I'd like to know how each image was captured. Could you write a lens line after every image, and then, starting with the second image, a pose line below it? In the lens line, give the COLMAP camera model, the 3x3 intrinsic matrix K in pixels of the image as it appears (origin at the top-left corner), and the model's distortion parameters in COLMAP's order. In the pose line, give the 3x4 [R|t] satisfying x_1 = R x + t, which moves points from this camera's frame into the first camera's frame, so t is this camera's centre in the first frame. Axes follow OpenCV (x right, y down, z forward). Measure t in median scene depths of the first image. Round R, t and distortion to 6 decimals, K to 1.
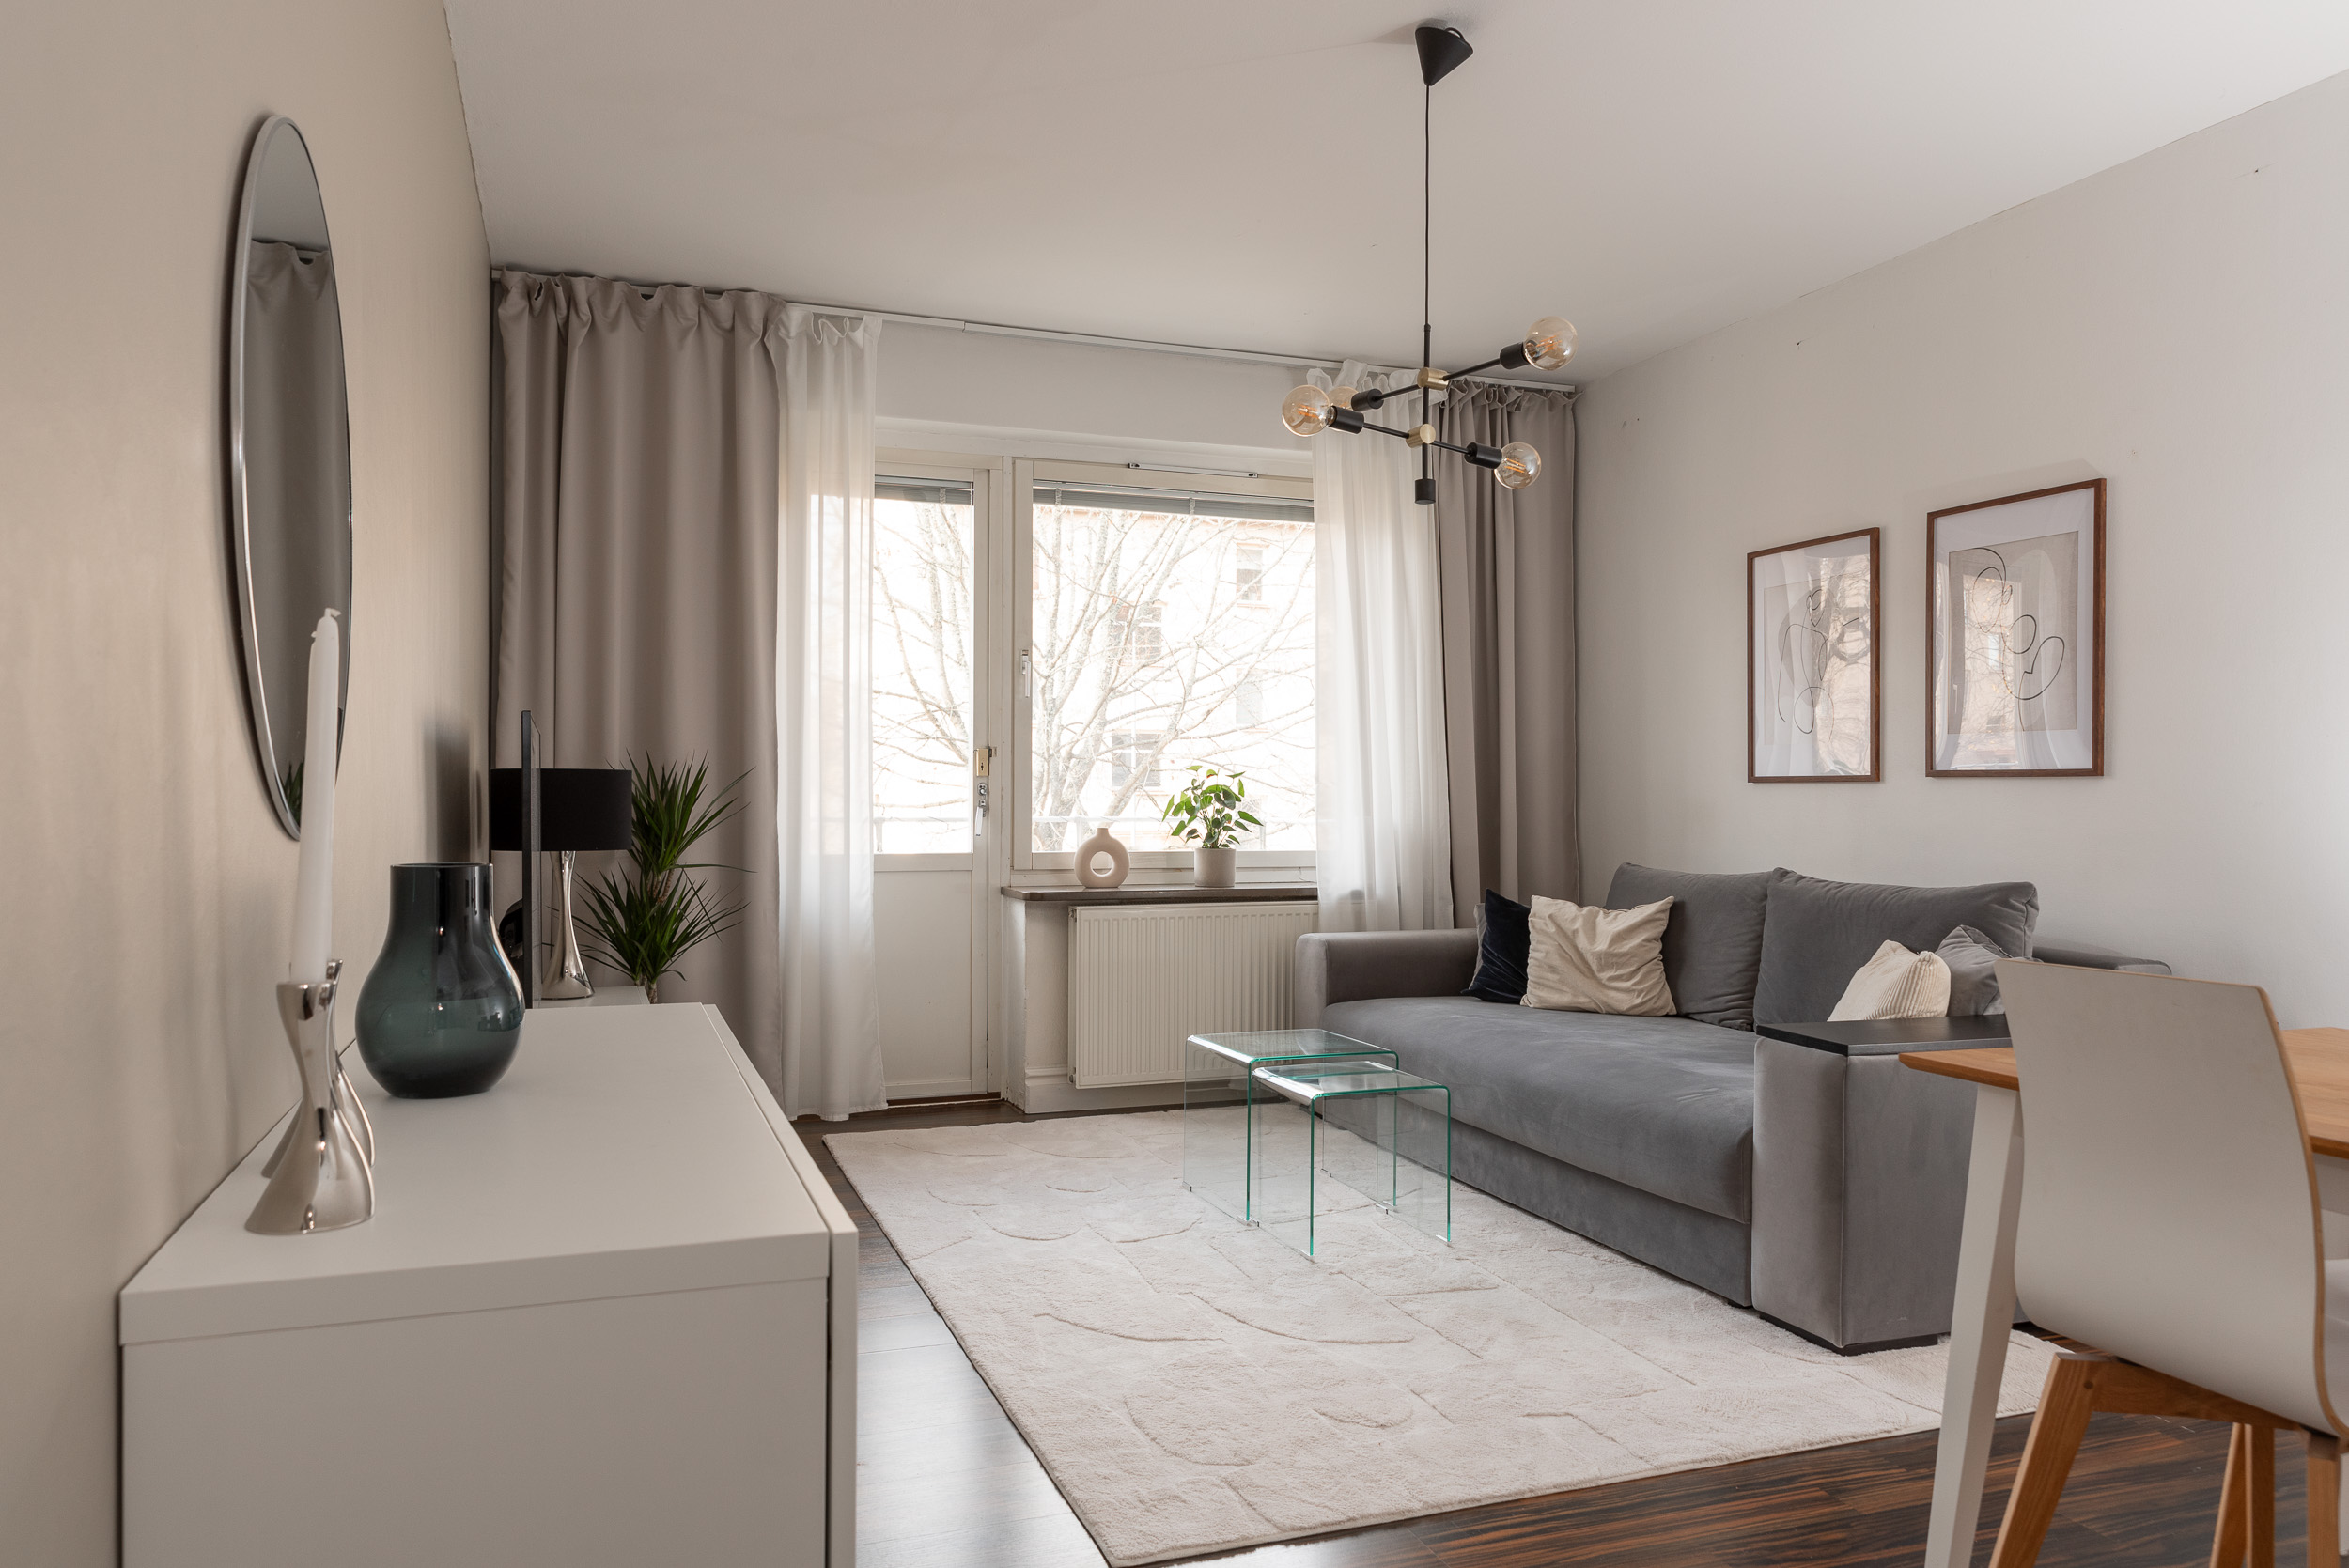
lens RADIAL K [[1590.2, 0, 1160.8], [0, 1590.2, 786.9], [0, 0, 1]] dist [0.013879, 0.000654]
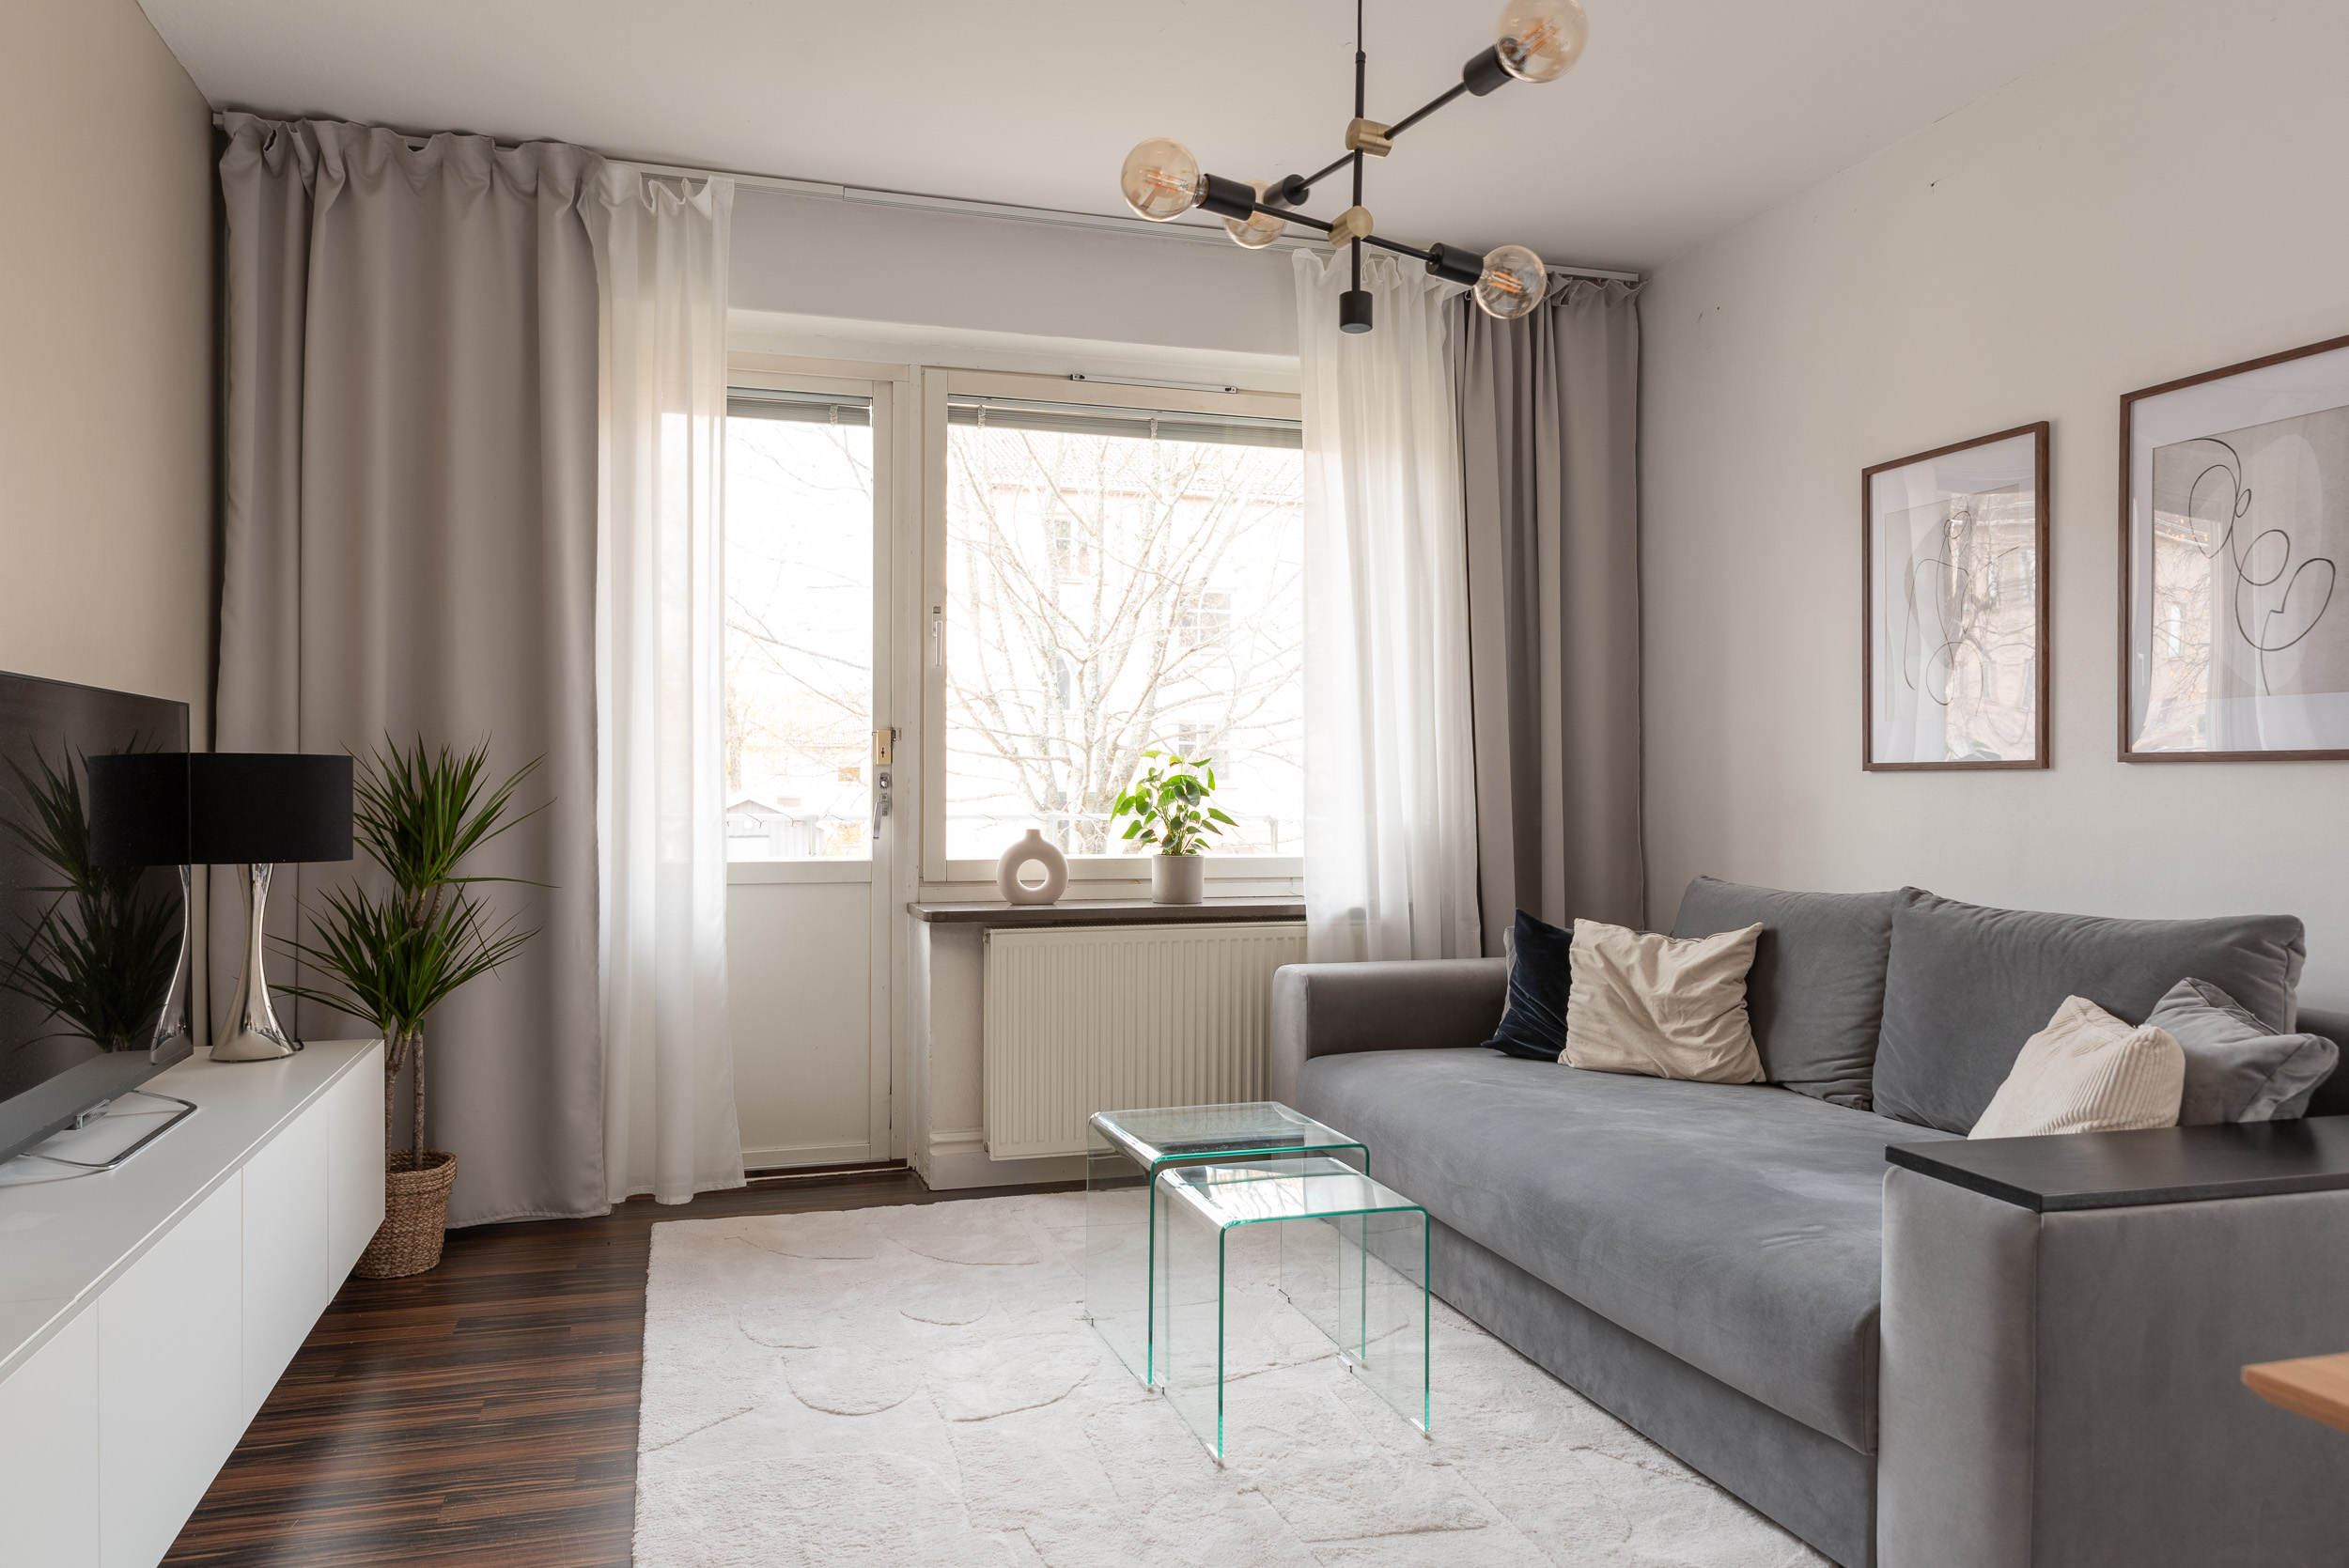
lens RADIAL K [[1600.7, 0, 1152.2], [0, 1600.7, 785.1], [0, 0, 1]] dist [0.005733, 0.002749]
pose [[0.998283, -0.000679, -0.058579, 0.081336], [0.000856, 0.999995, 0.002997, 0.001460], [0.058577, -0.003042, 0.998278, 0.235750]]
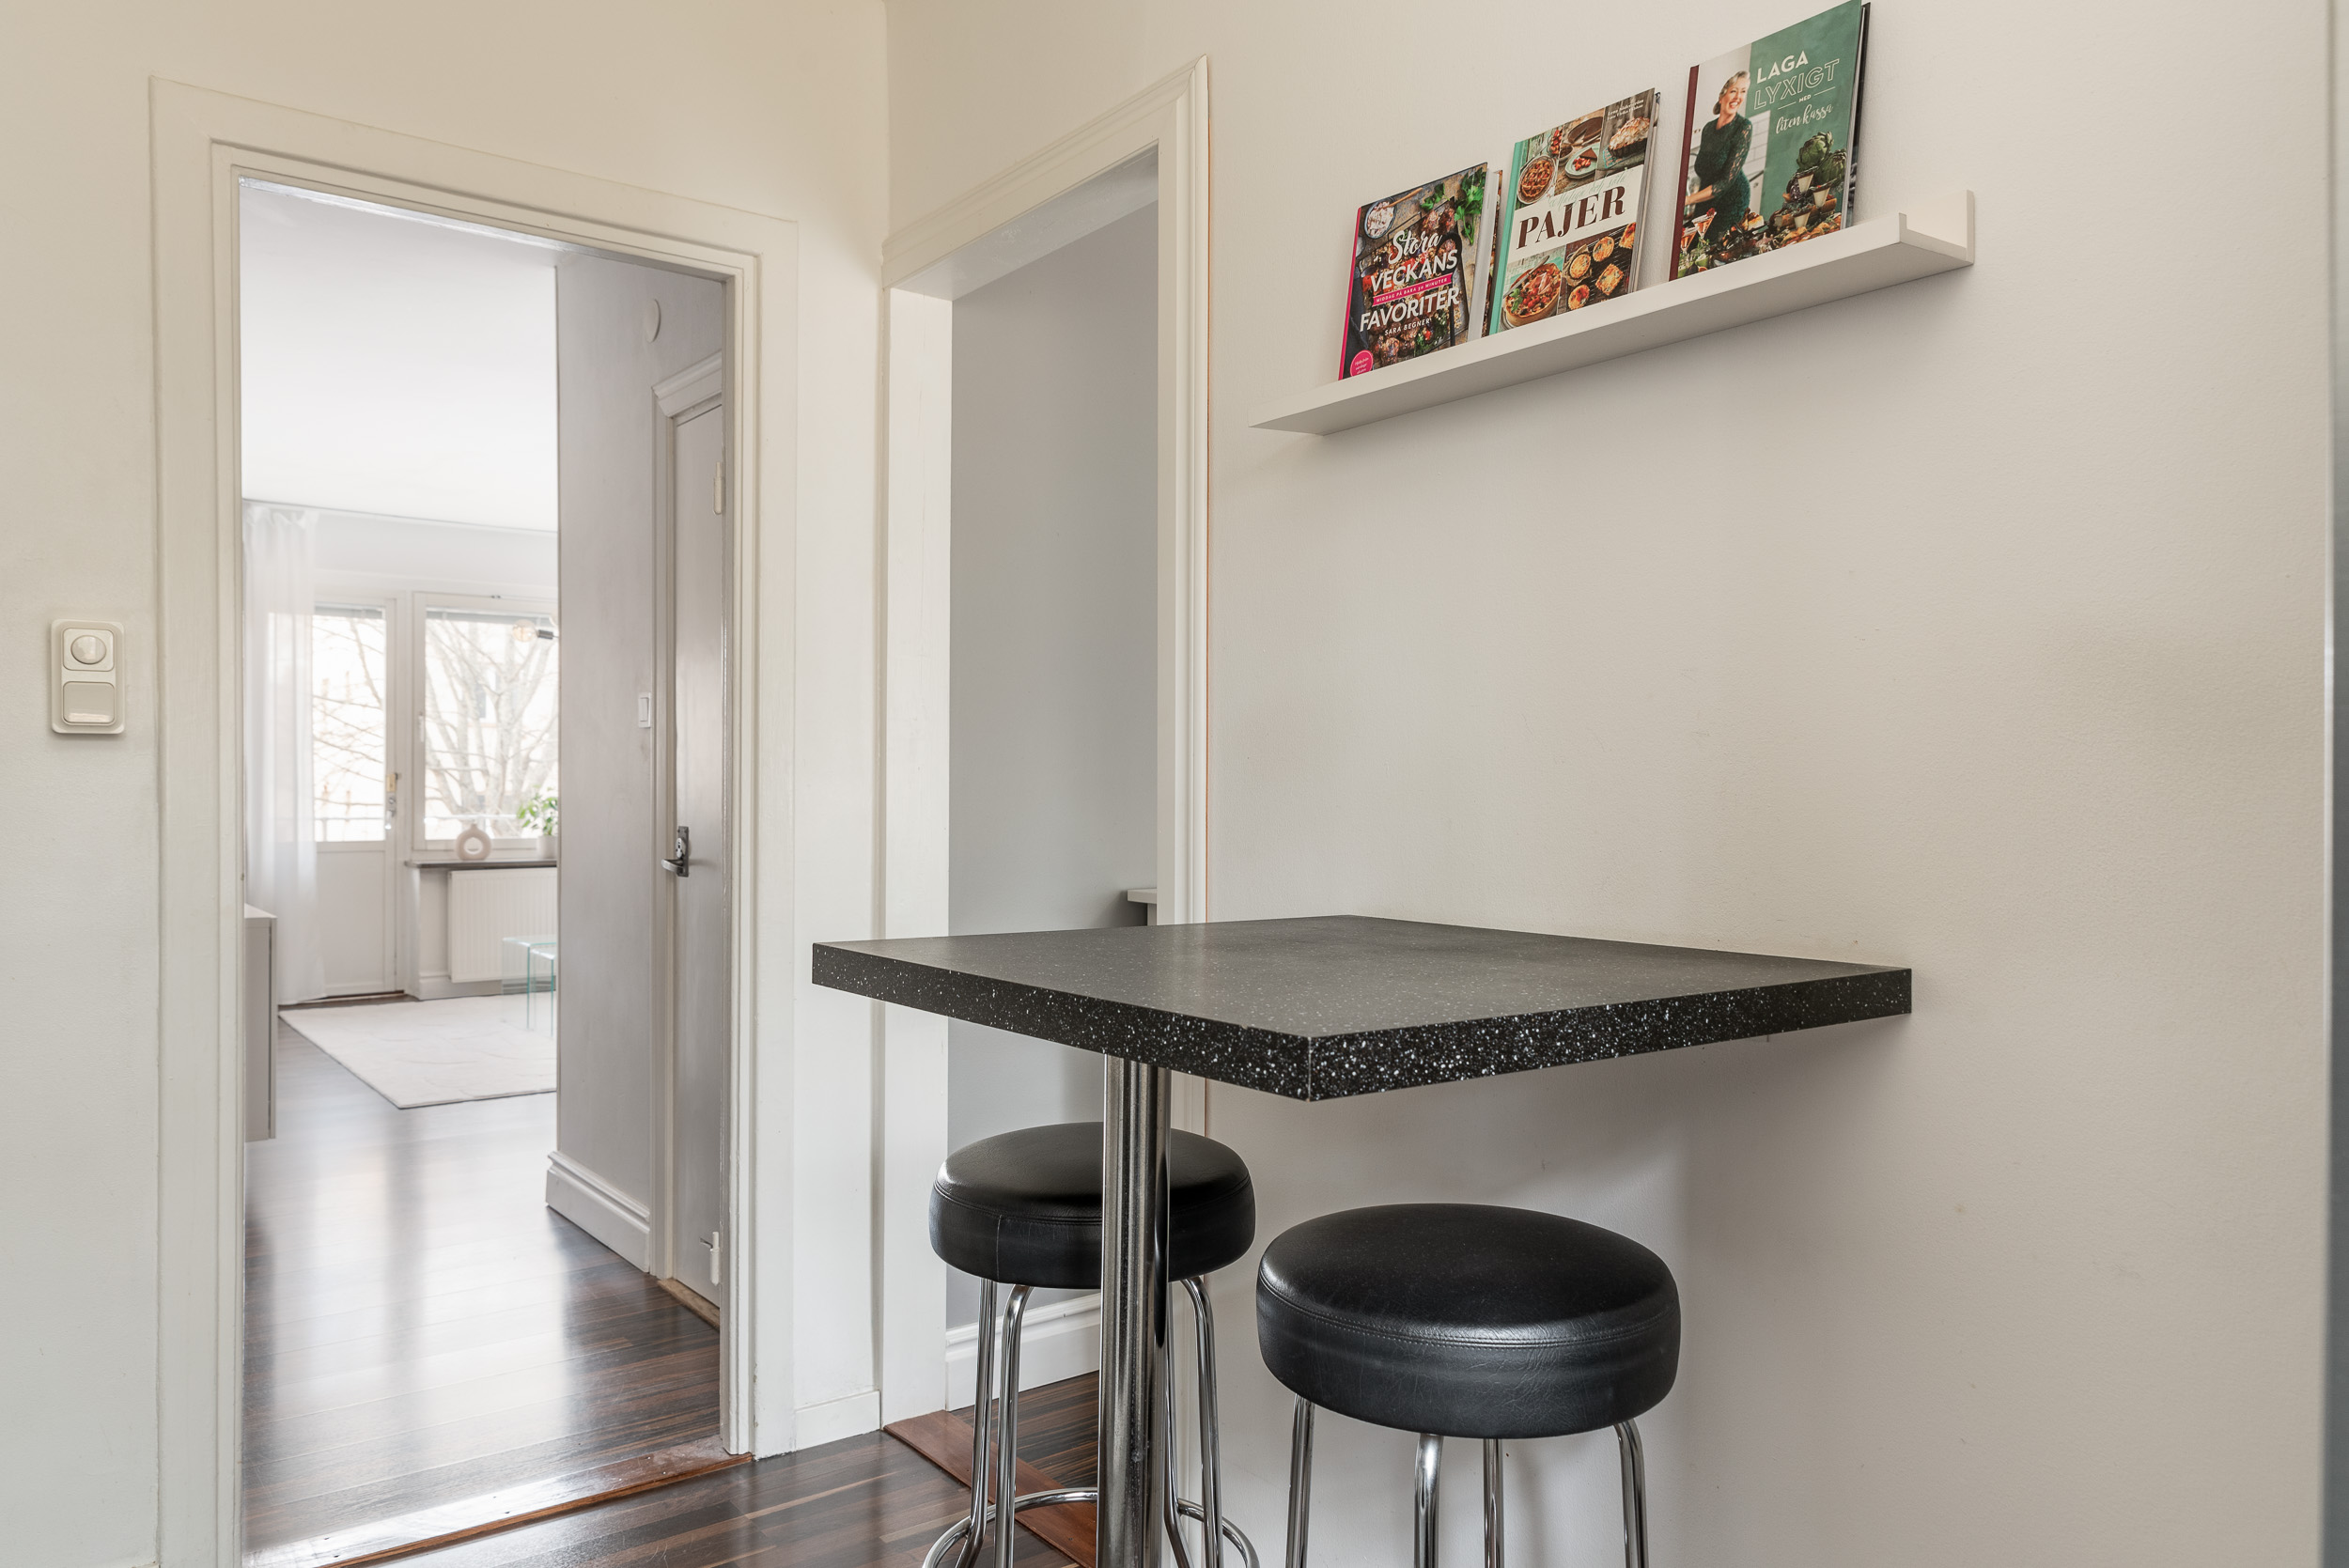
lens RADIAL K [[1590.2, 0, 1160.8], [0, 1590.2, 786.9], [0, 0, 1]] dist [0.013879, 0.000654]
pose [[0.957680, -0.000583, 0.287834, 0.192105], [-0.000906, 0.999987, 0.005040, -0.023316], [-0.287833, -0.005087, 0.957667, -0.868946]]
